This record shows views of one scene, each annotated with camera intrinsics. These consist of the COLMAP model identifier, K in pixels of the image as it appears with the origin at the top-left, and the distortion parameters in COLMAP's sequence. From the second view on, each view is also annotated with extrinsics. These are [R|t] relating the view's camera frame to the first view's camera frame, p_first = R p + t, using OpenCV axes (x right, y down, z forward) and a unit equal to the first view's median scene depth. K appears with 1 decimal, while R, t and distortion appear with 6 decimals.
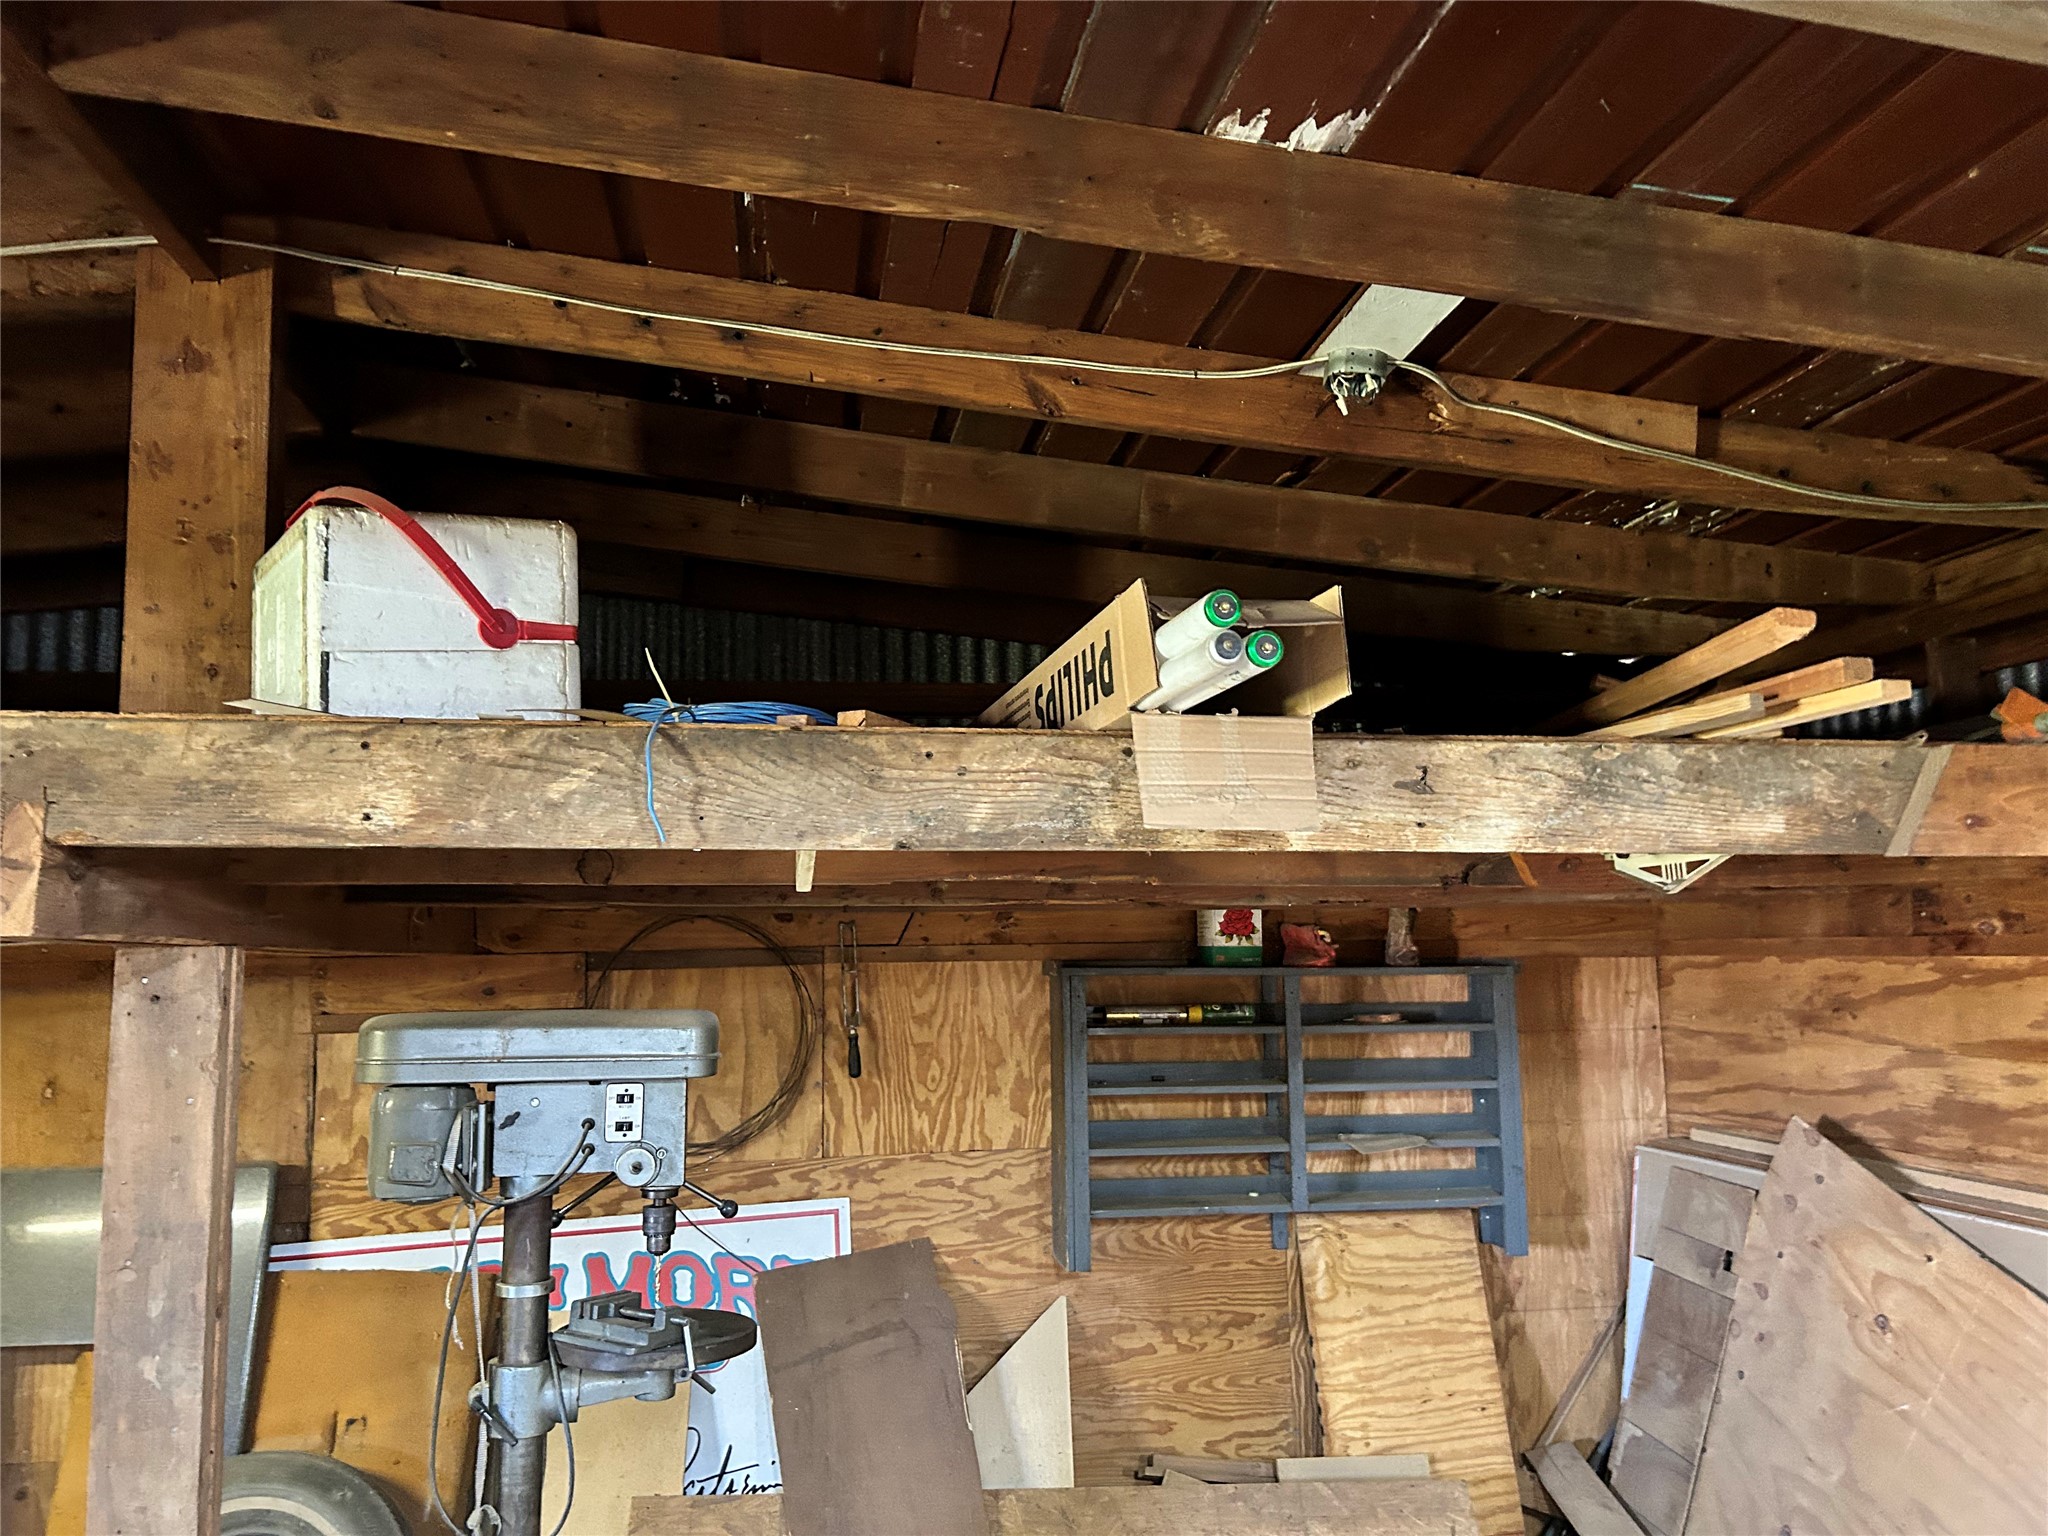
lens RADIAL K [[1531.1, 0, 1017.3], [0, 1531.1, 770.8], [0, 0, 1]] dist [0.044700, -0.047155]
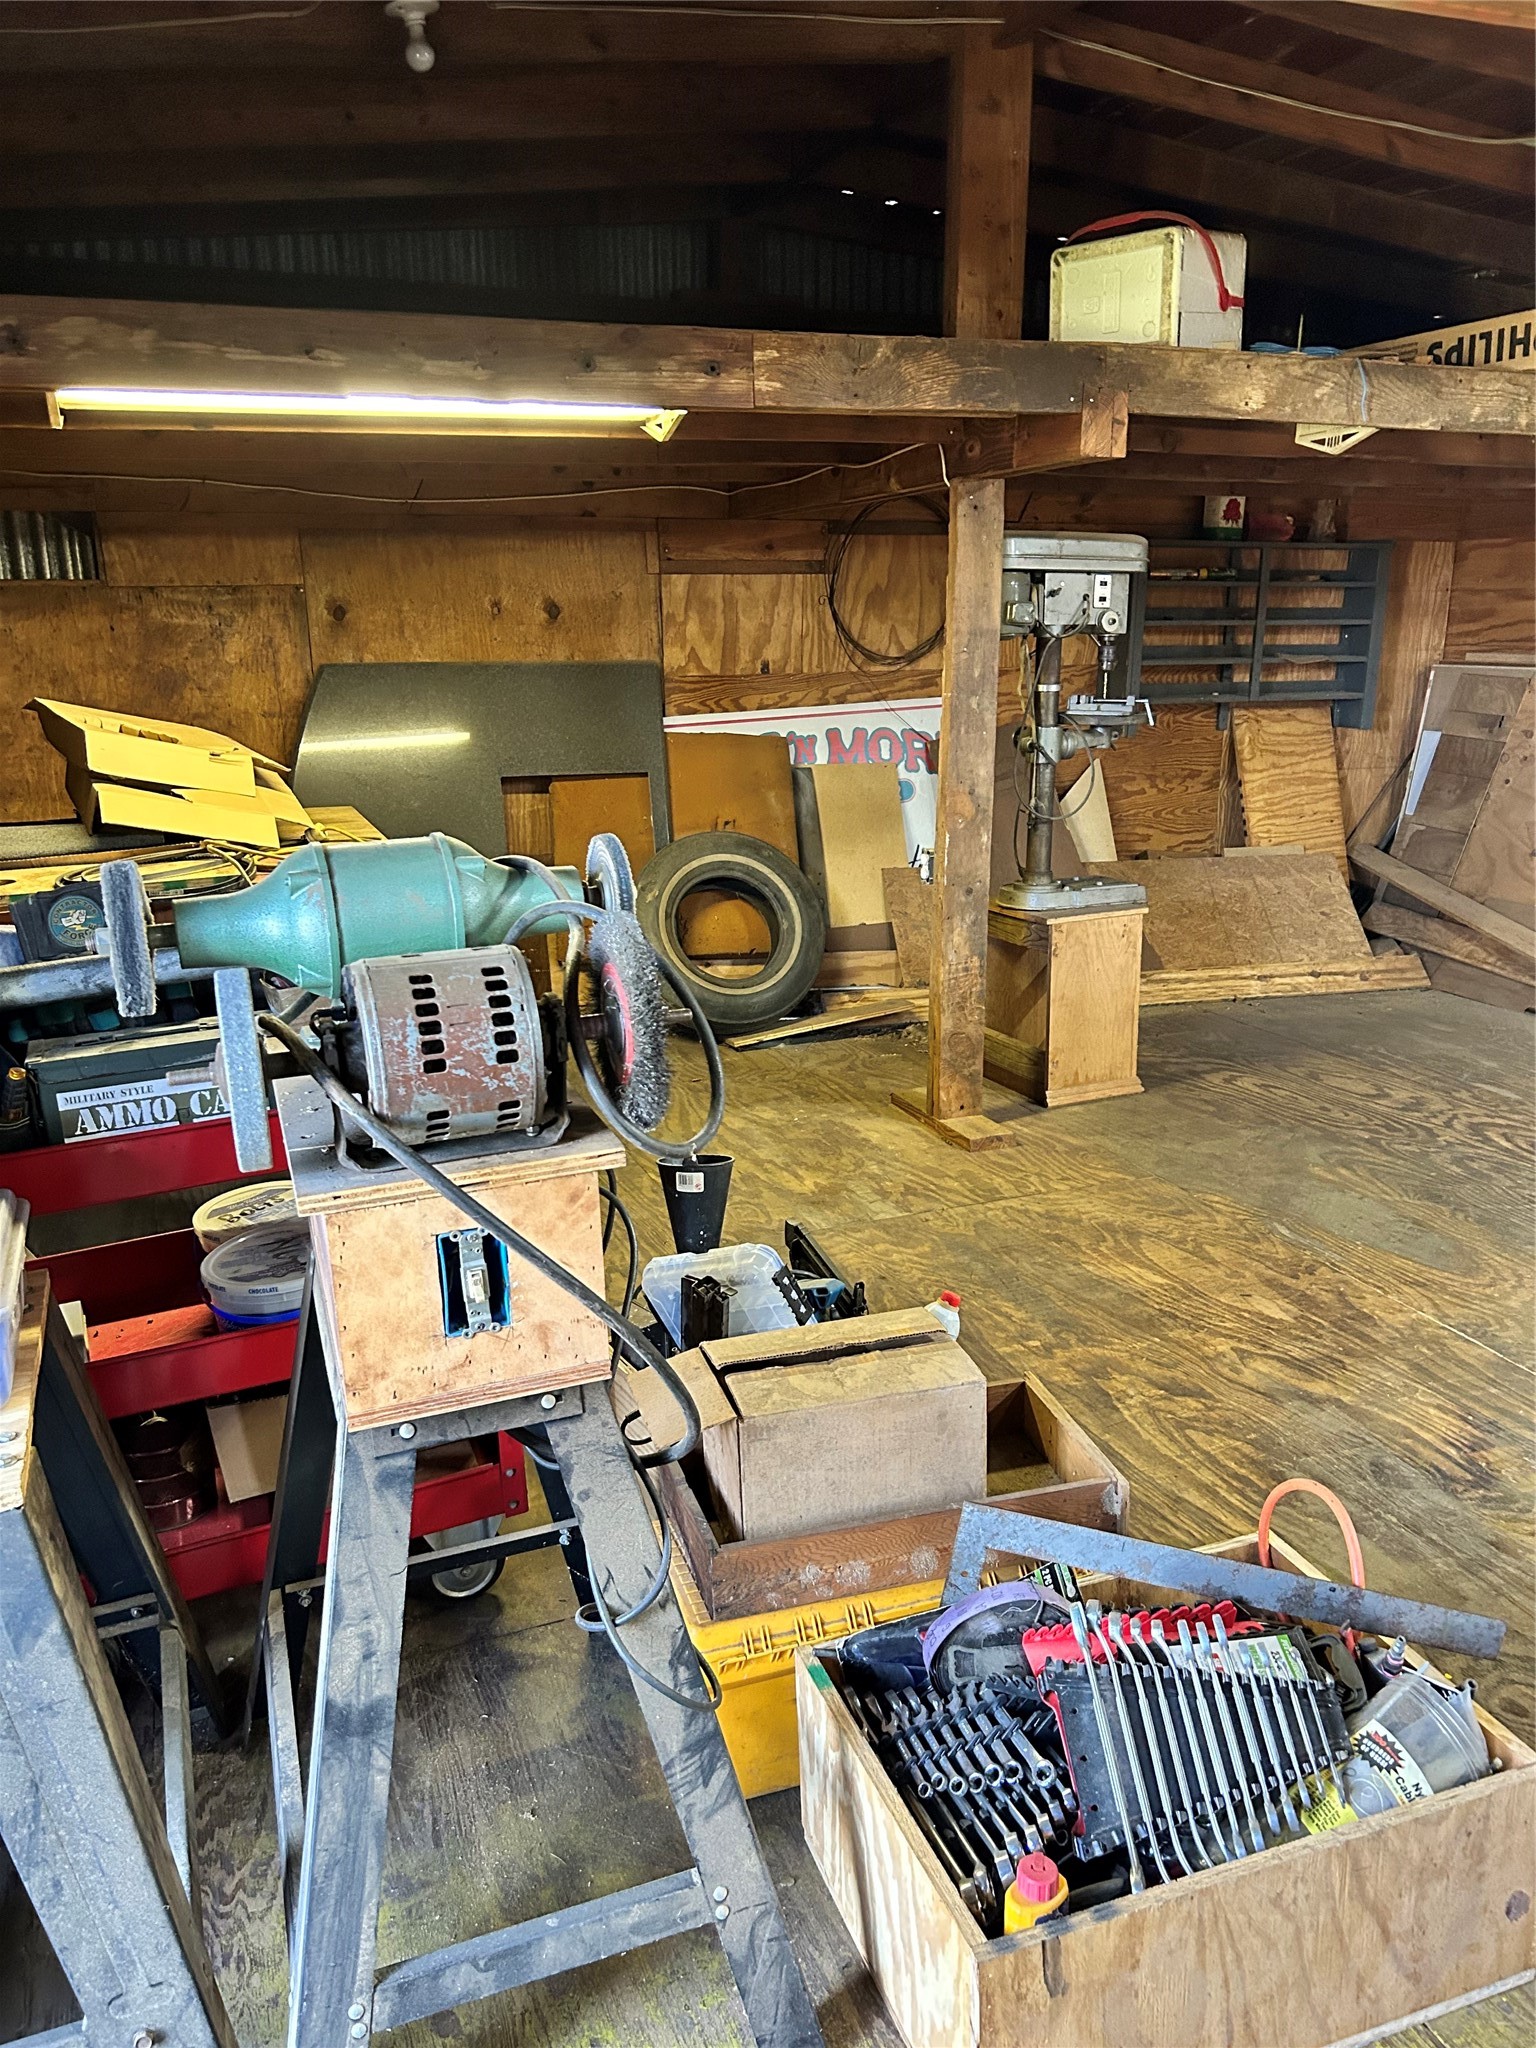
lens RADIAL K [[1531.1, 0, 751.5], [0, 1531.1, 1042.1], [0, 0, 1]] dist [0.044700, -0.047155]
pose [[0.979665, -0.043730, 0.195815, -0.712764], [-0.034694, 0.924337, 0.379998, 0.026945], [-0.197616, -0.379064, 0.904023, -0.516806]]
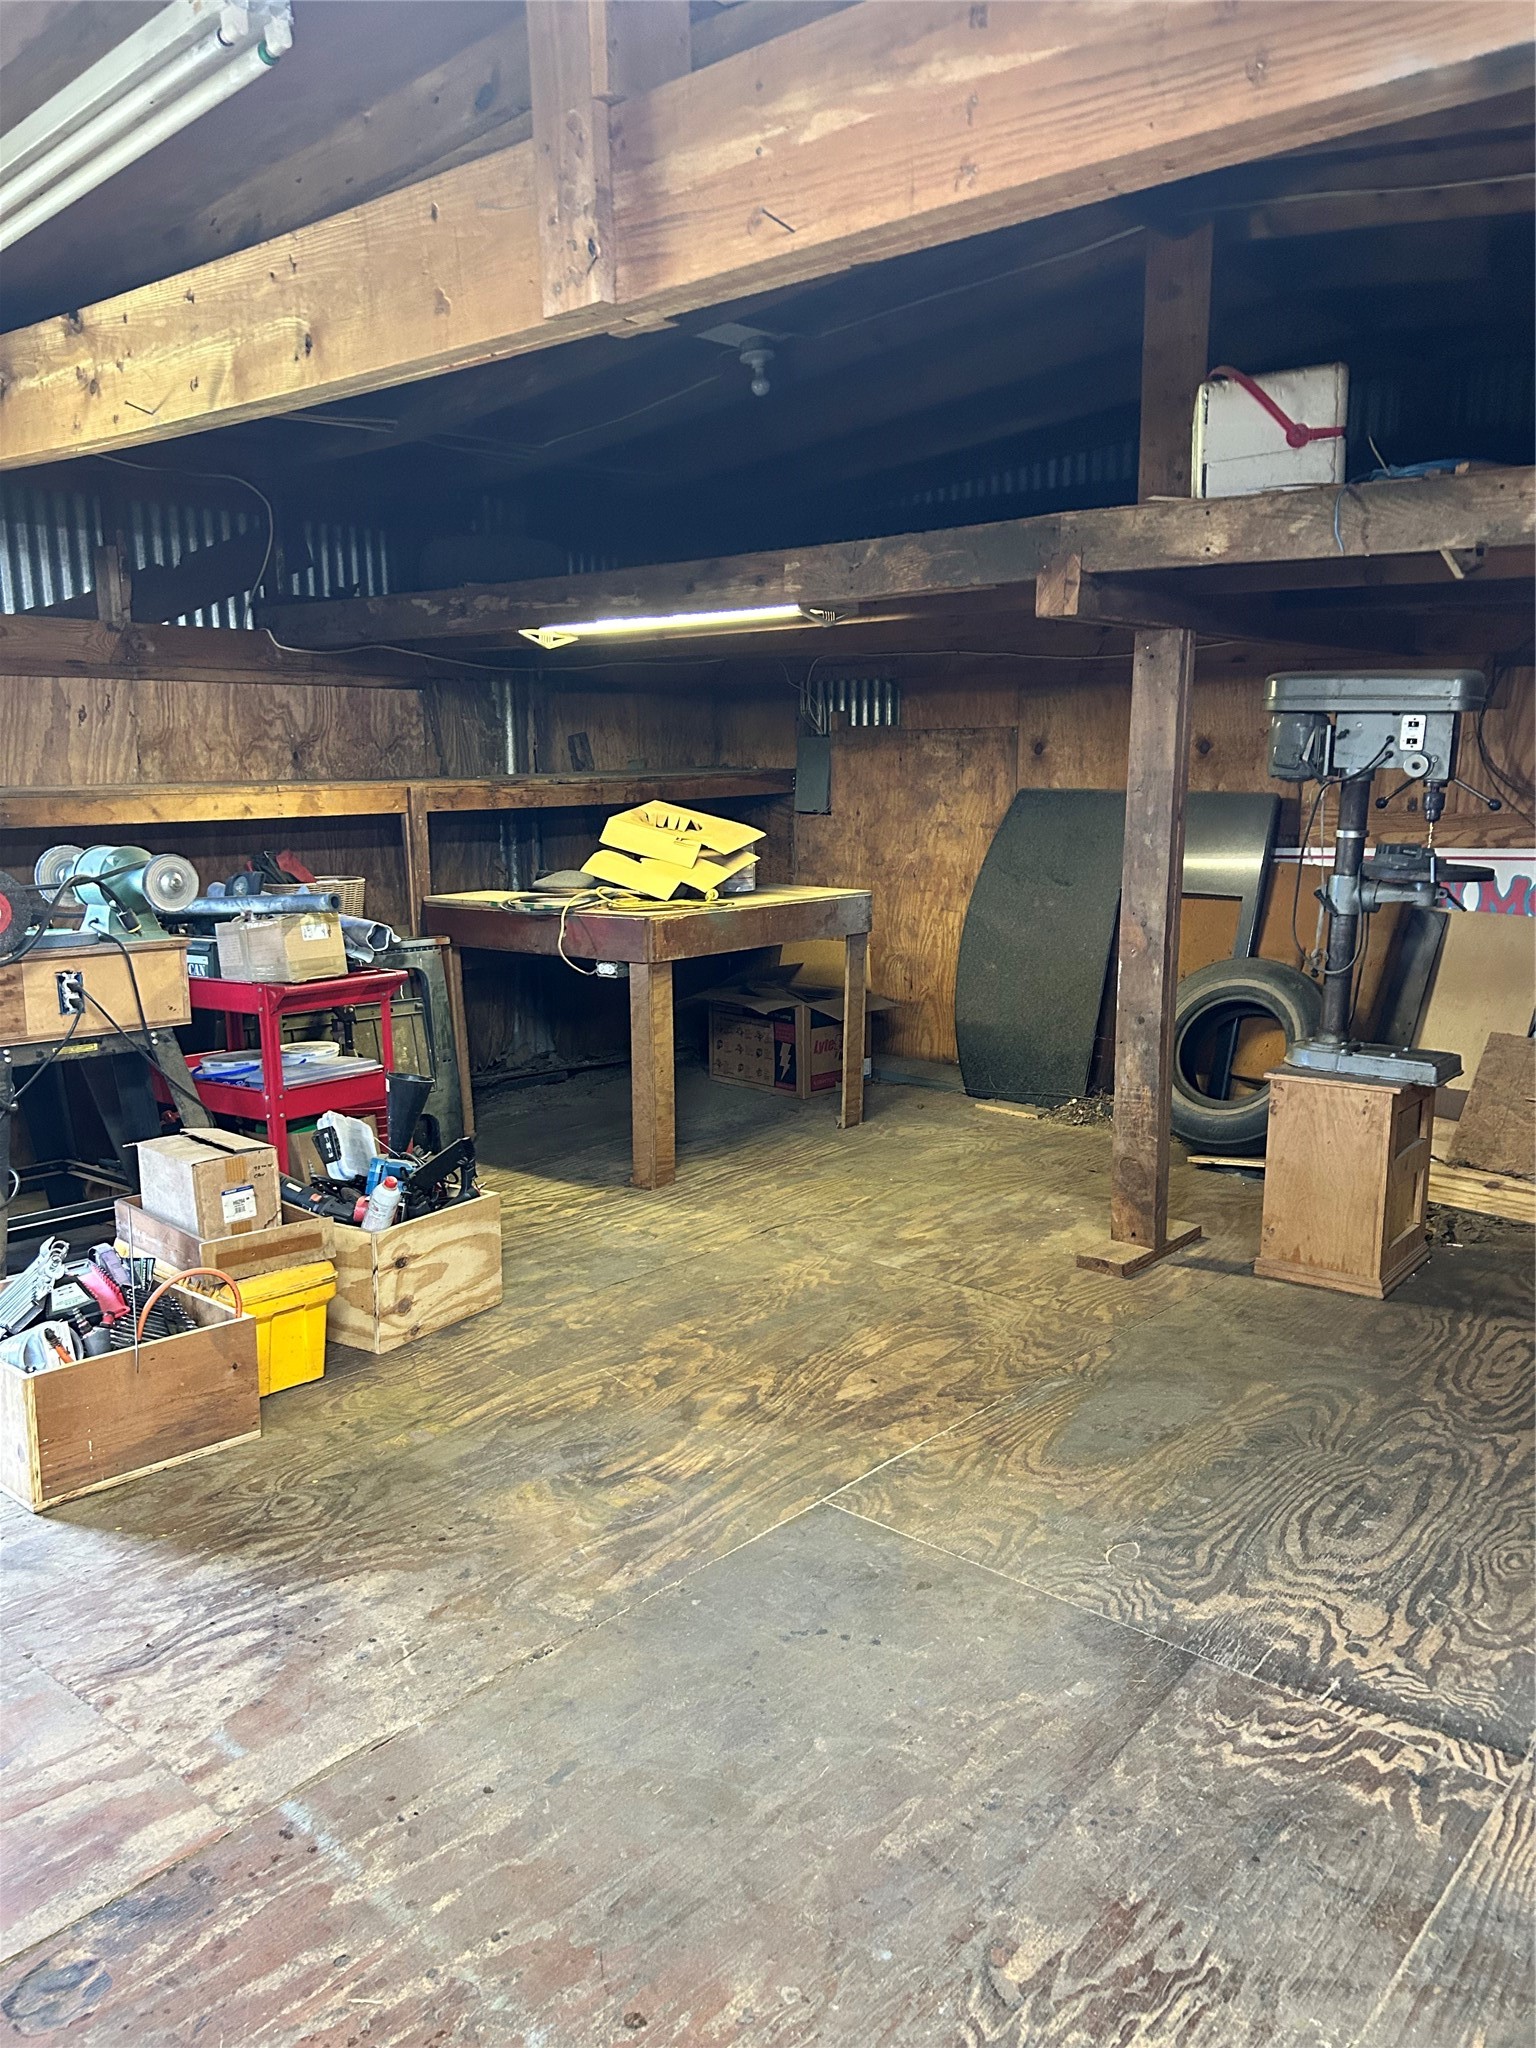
lens RADIAL K [[1531.1, 0, 777.4], [0, 1531.1, 1044.2], [0, 0, 1]] dist [0.044700, -0.047155]
pose [[0.654587, 0.162206, -0.738380, 0.386385], [0.081724, 0.955804, 0.282419, 0.015293], [0.751557, -0.245211, 0.612400, -0.400253]]
